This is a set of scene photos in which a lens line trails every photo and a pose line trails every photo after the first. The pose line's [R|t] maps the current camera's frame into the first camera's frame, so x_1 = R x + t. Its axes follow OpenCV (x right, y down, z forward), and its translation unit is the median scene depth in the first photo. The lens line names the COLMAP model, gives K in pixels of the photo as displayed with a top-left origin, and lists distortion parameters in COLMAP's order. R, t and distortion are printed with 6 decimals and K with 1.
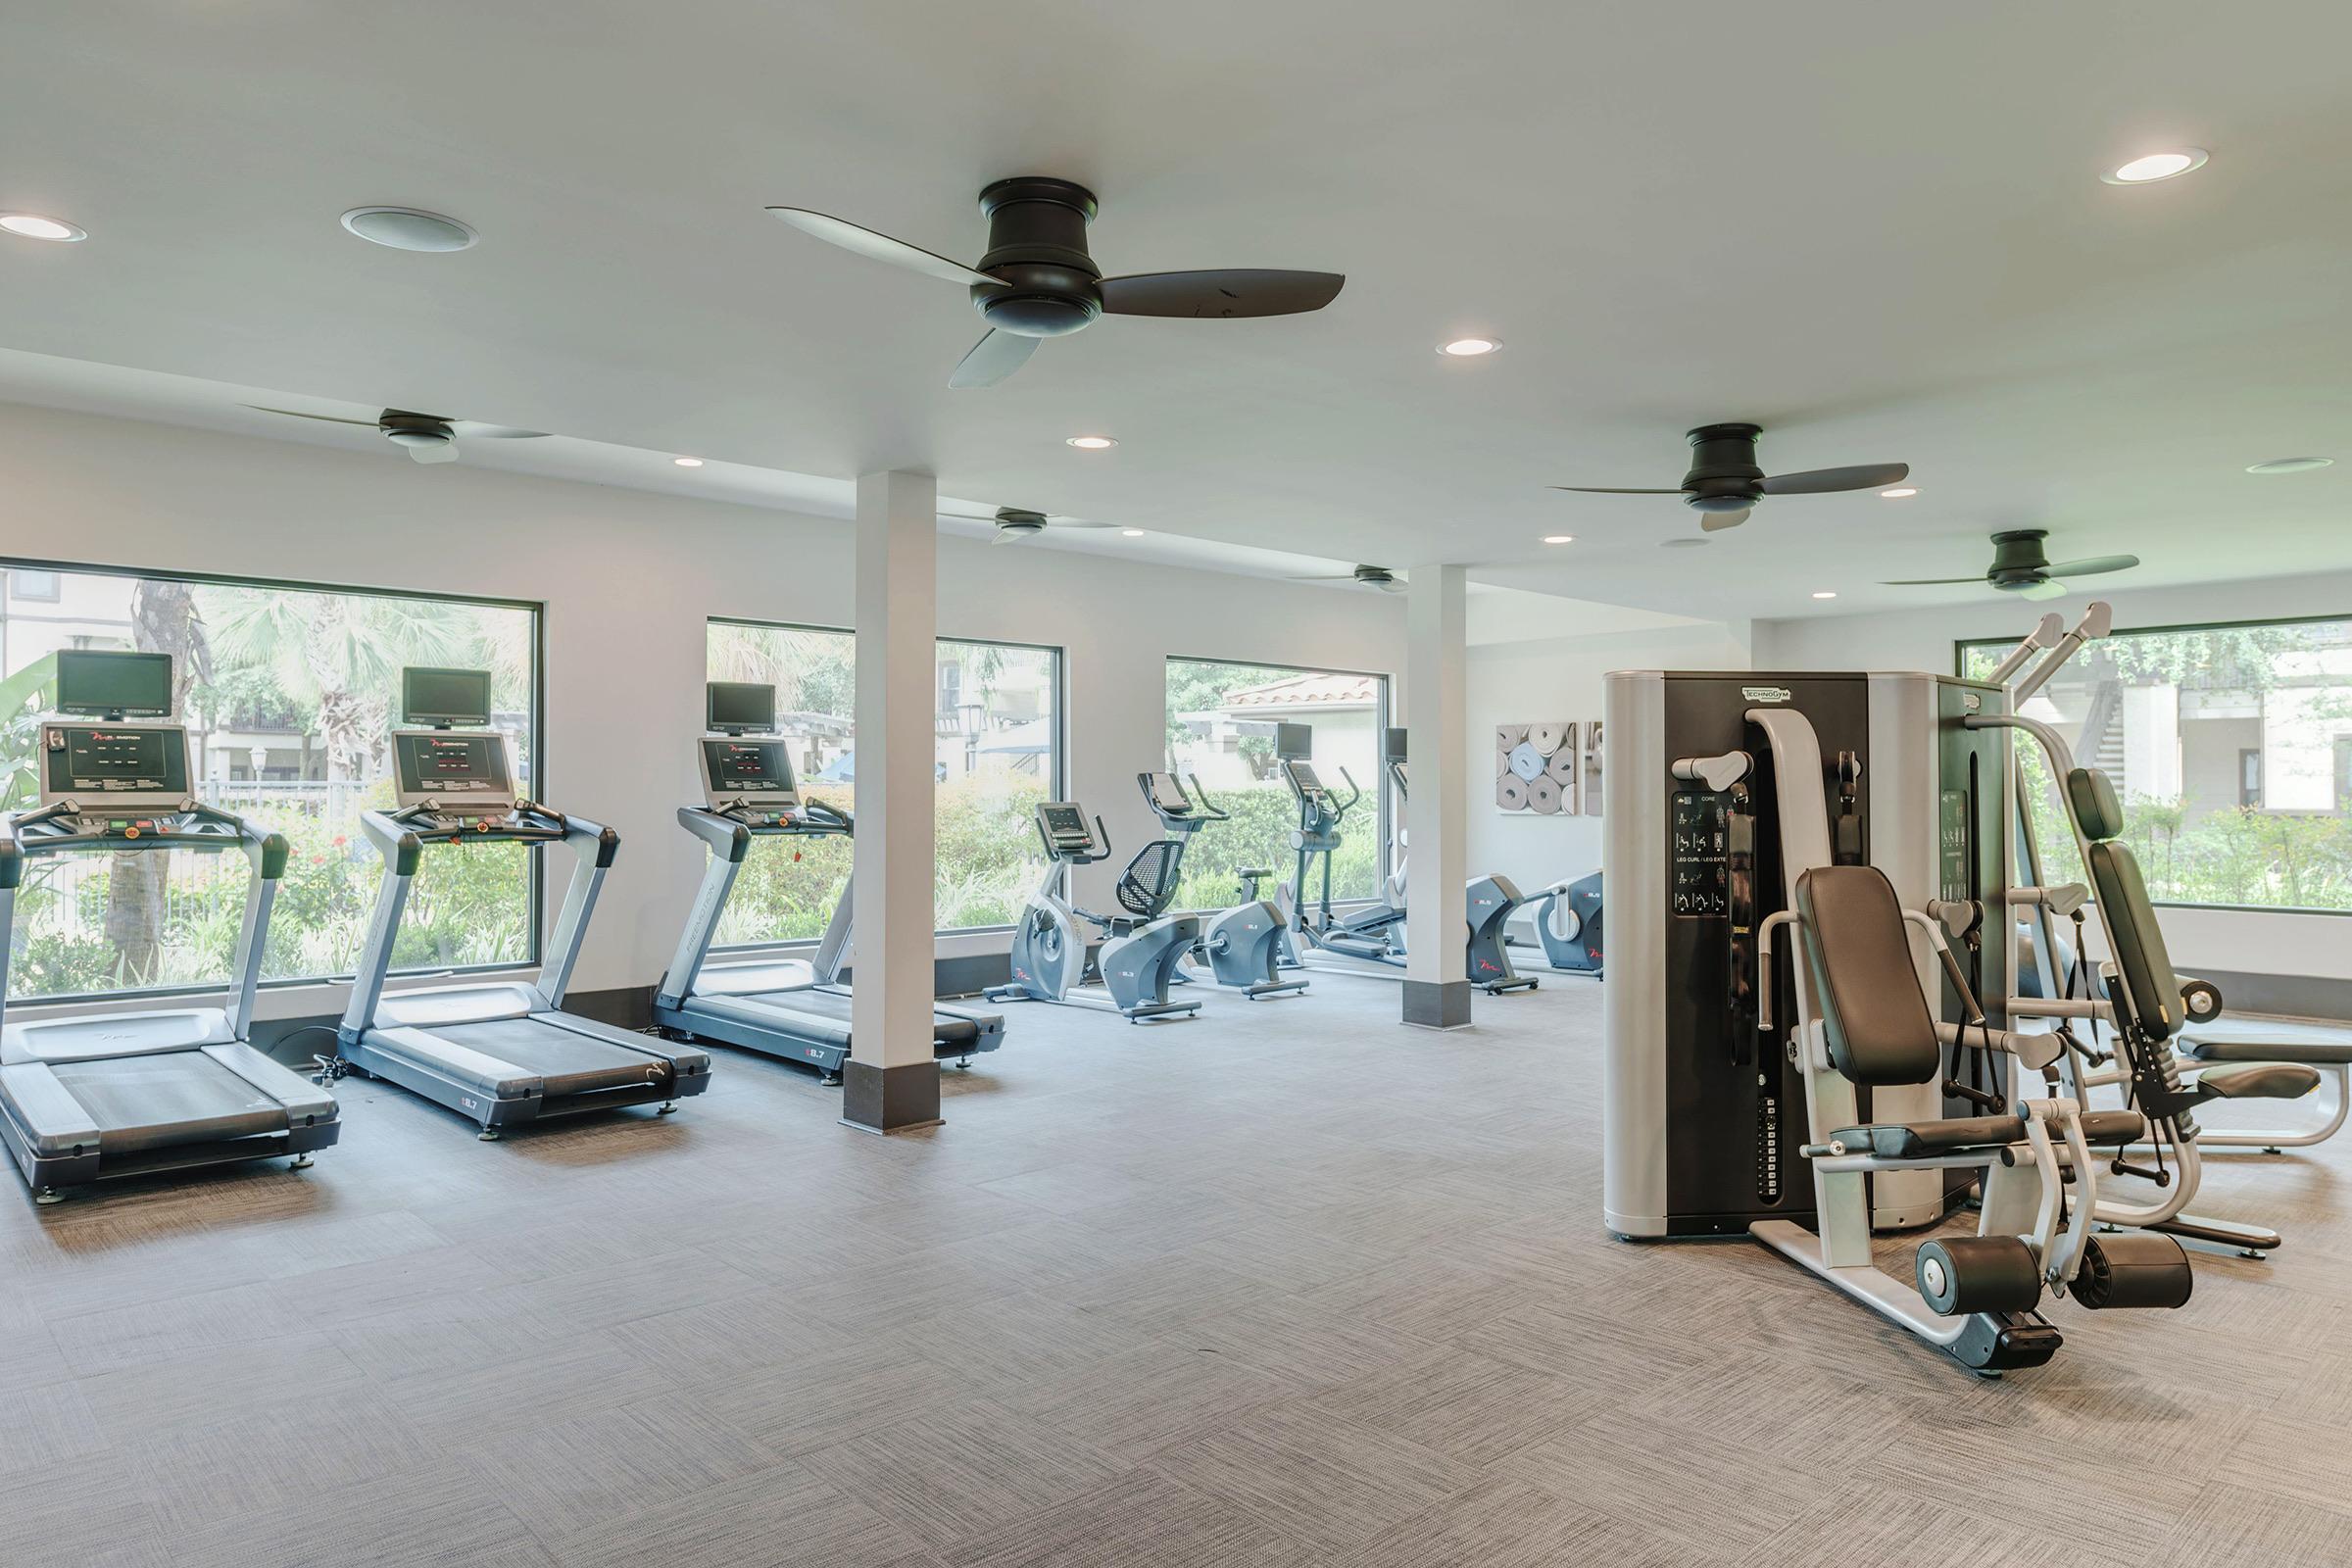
lens RADIAL K [[1513.1, 0, 1176.3], [0, 1513.1, 773.5], [0, 0, 1]] dist [-0.002852, -0.000576]
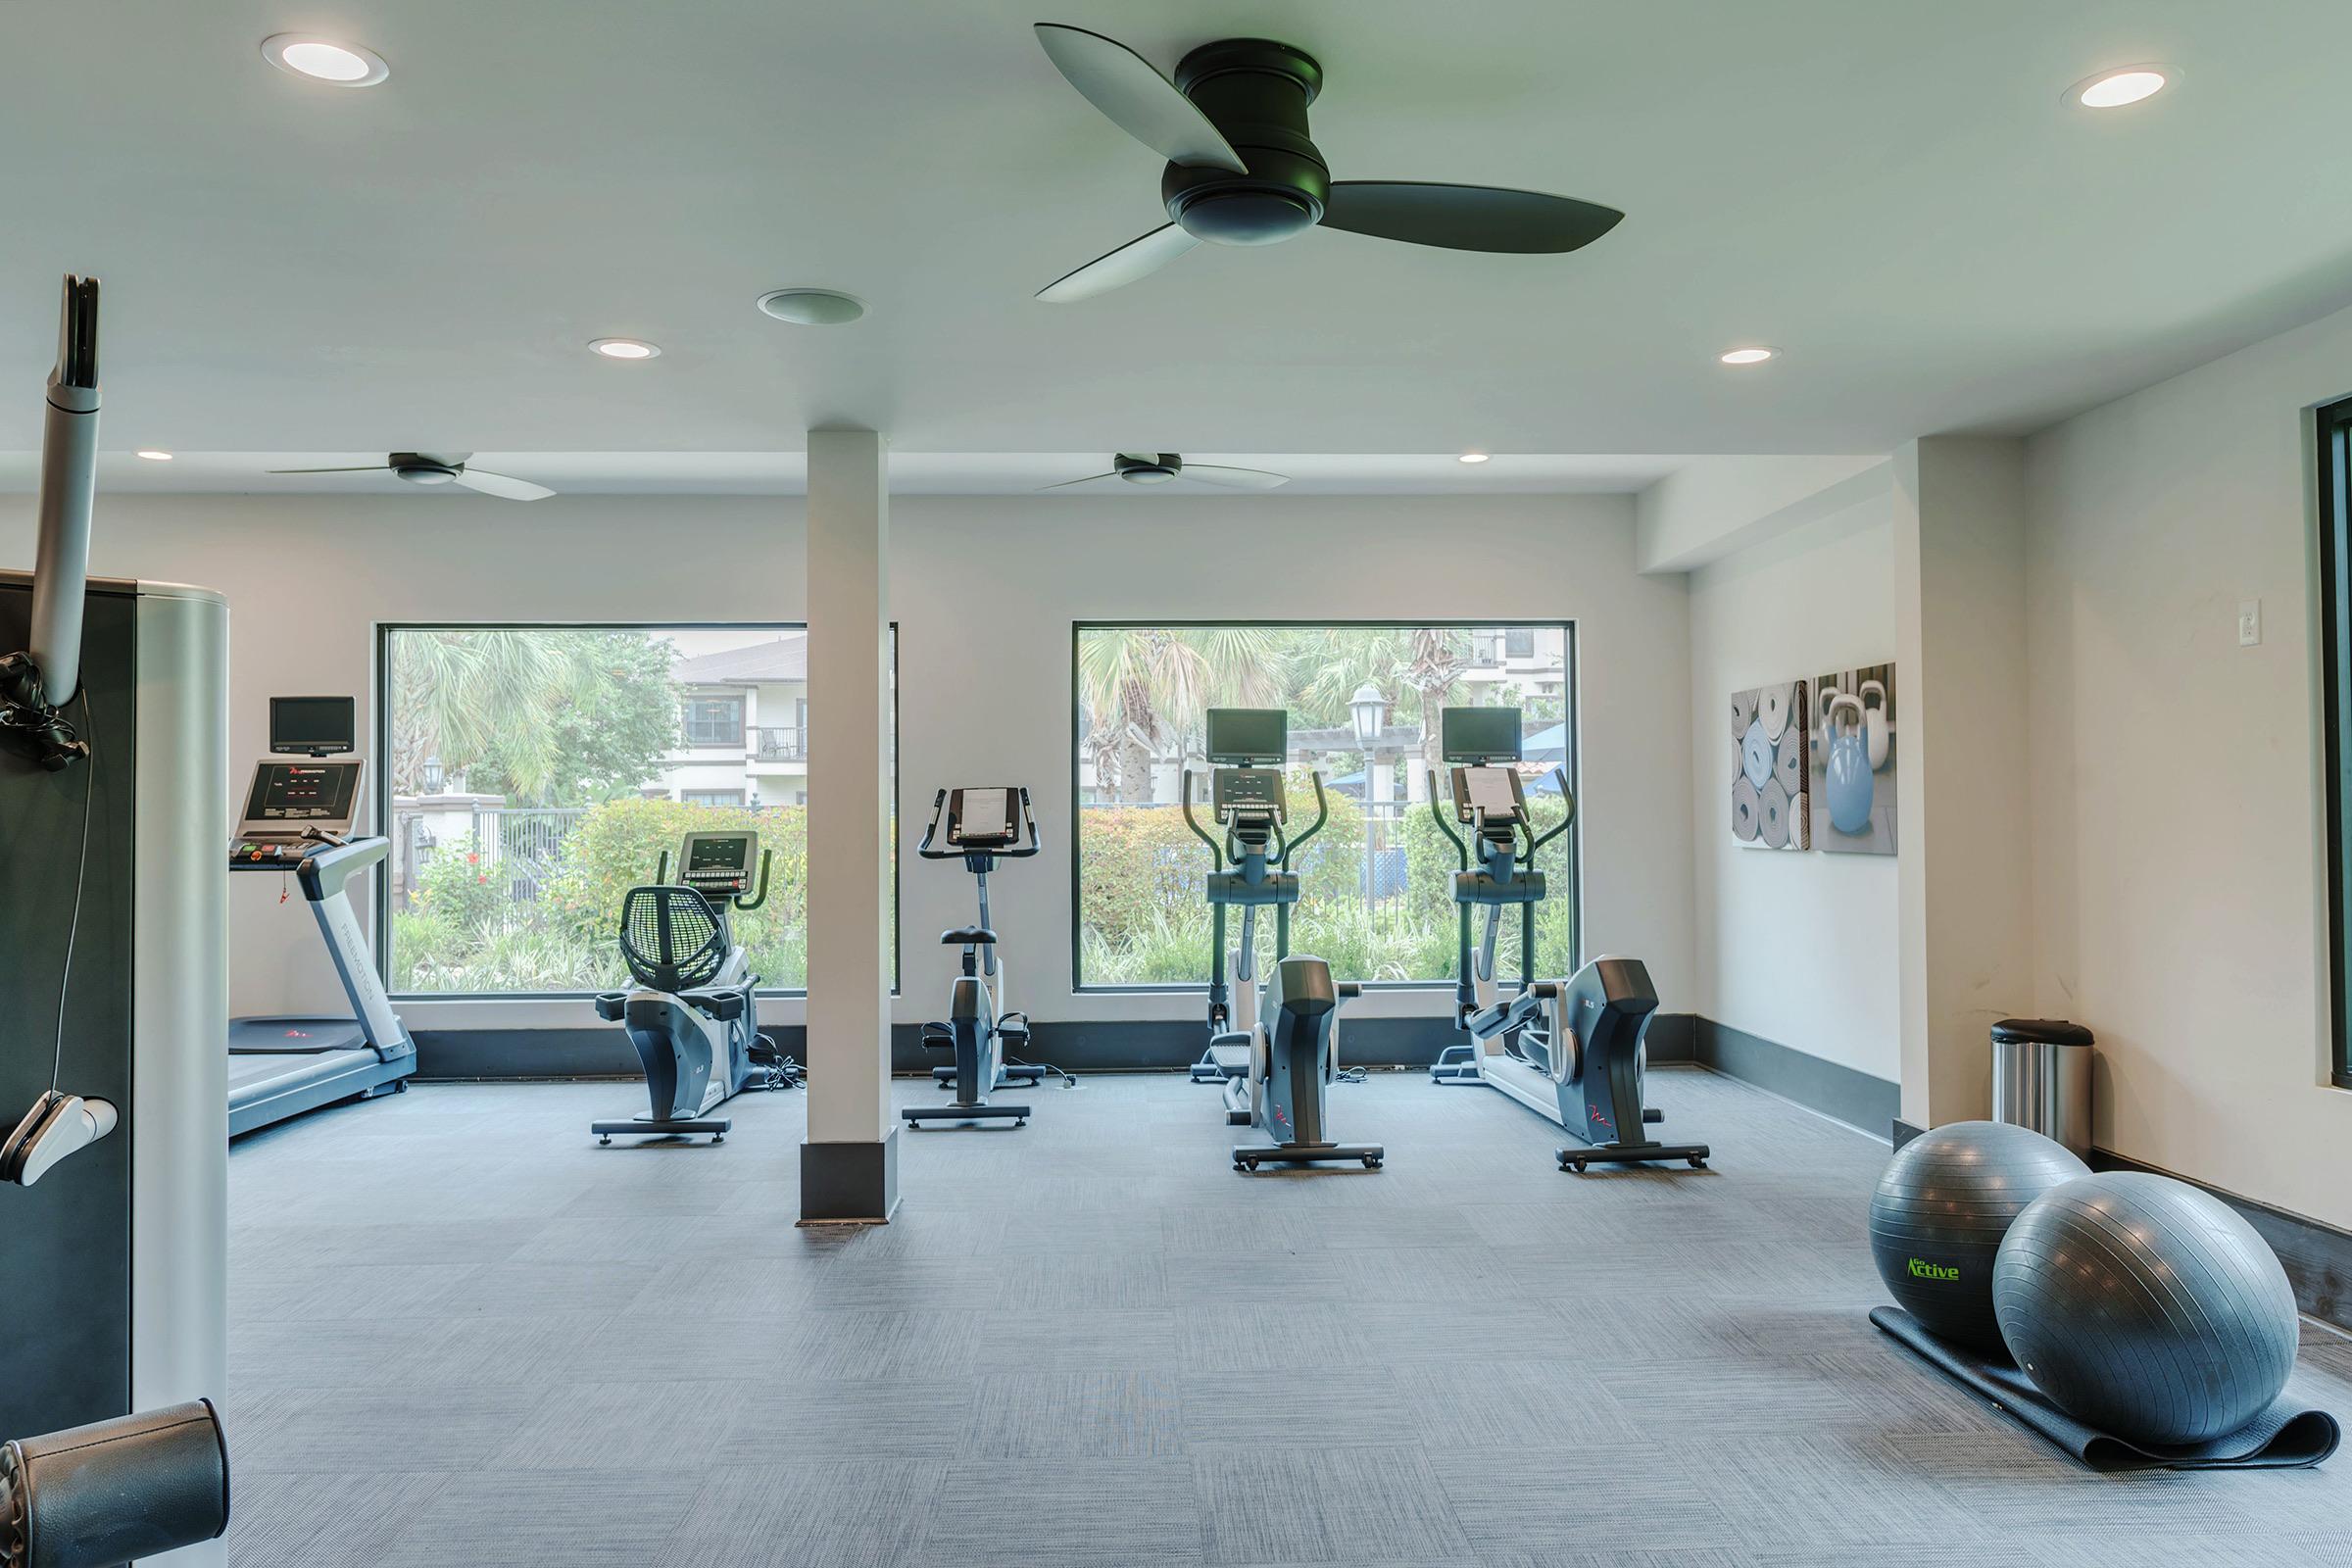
lens RADIAL K [[1632.3, 0, 1176.0], [0, 1632.3, 784.0], [0, 0, 1]] dist [0.021759, 0.000633]
pose [[0.759022, -0.018634, -0.650798, 0.890468], [0.015888, 0.999823, -0.010097, 0.010954], [0.650871, -0.002676, 0.759184, 0.768715]]
